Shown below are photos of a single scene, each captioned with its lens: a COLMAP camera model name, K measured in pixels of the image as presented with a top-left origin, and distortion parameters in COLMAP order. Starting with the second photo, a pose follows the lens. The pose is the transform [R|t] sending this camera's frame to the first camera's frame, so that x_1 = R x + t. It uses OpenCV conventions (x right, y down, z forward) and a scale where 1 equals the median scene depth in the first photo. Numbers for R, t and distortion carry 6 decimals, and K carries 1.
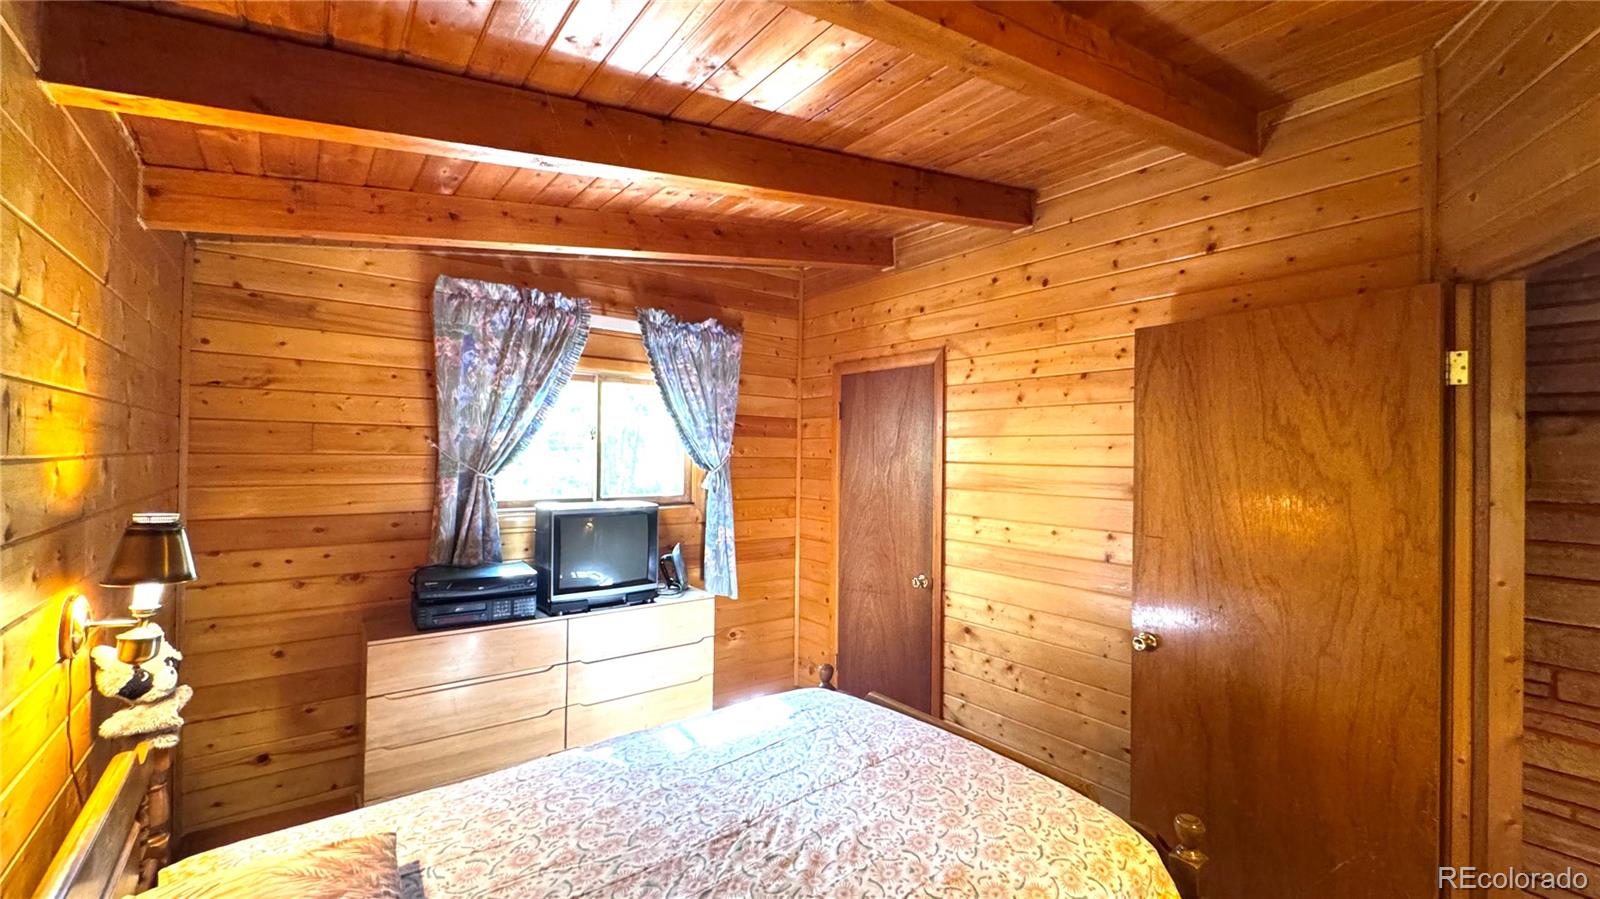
lens RADIAL K [[642.9, 0, 800.2], [0, 642.9, 446.2], [0, 0, 1]] dist [-0.002393, 0.000096]
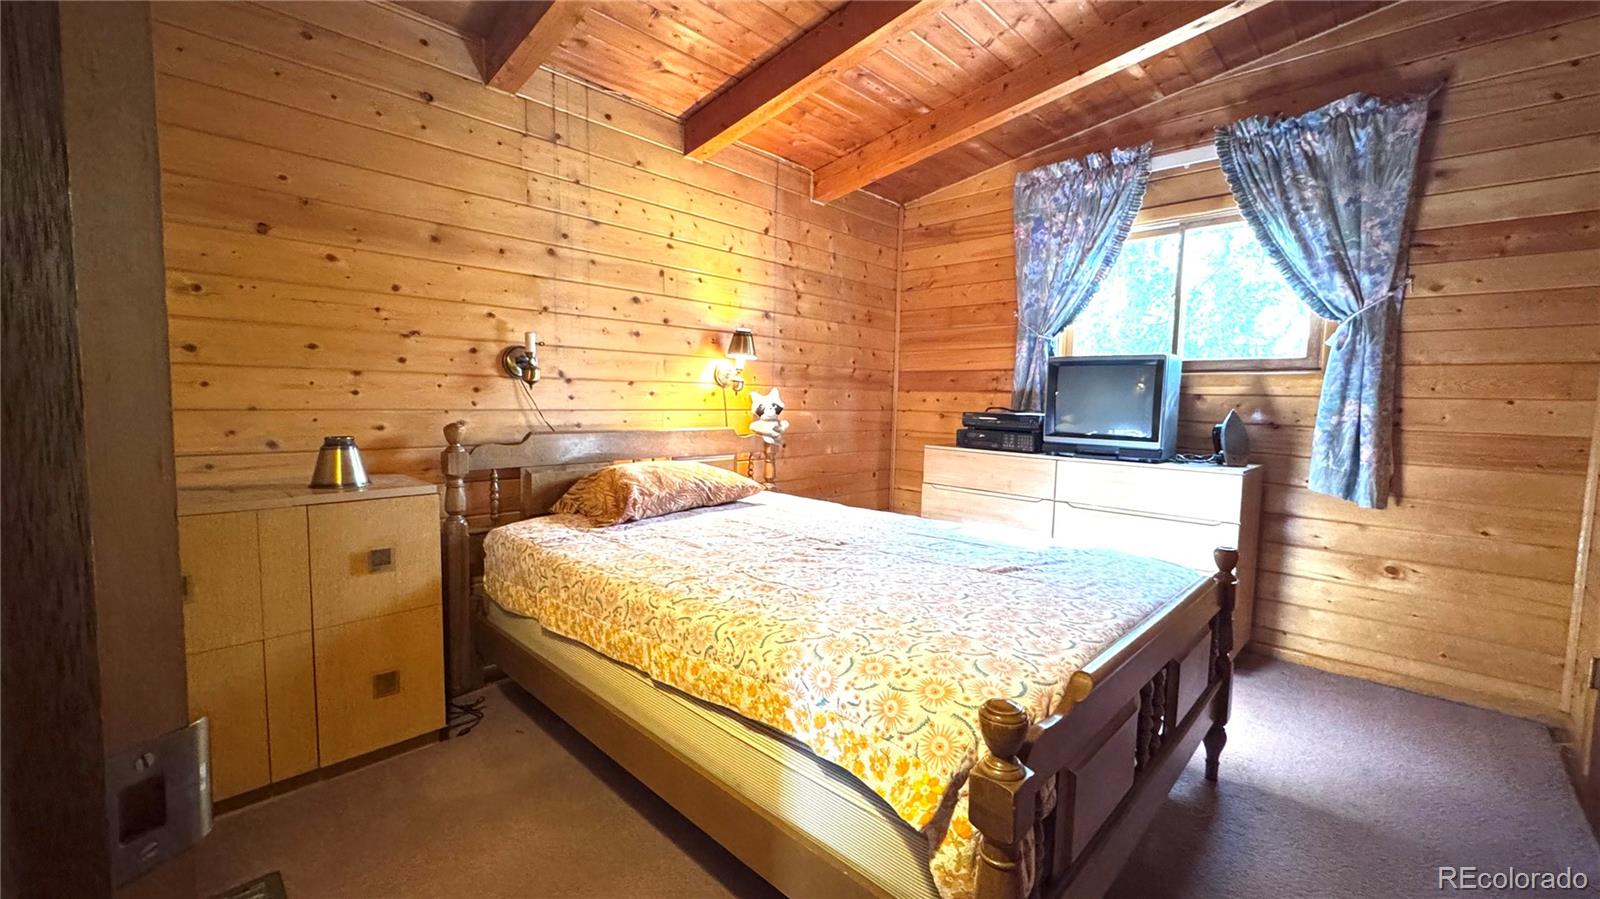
lens RADIAL K [[642.9, 0, 800.2], [0, 642.9, 446.2], [0, 0, 1]] dist [-0.002393, 0.000096]
pose [[0.141288, 0.062019, -0.988024, 0.588466], [-0.011469, 0.998071, 0.061010, 0.172741], [0.989902, 0.002711, 0.141727, 0.396157]]
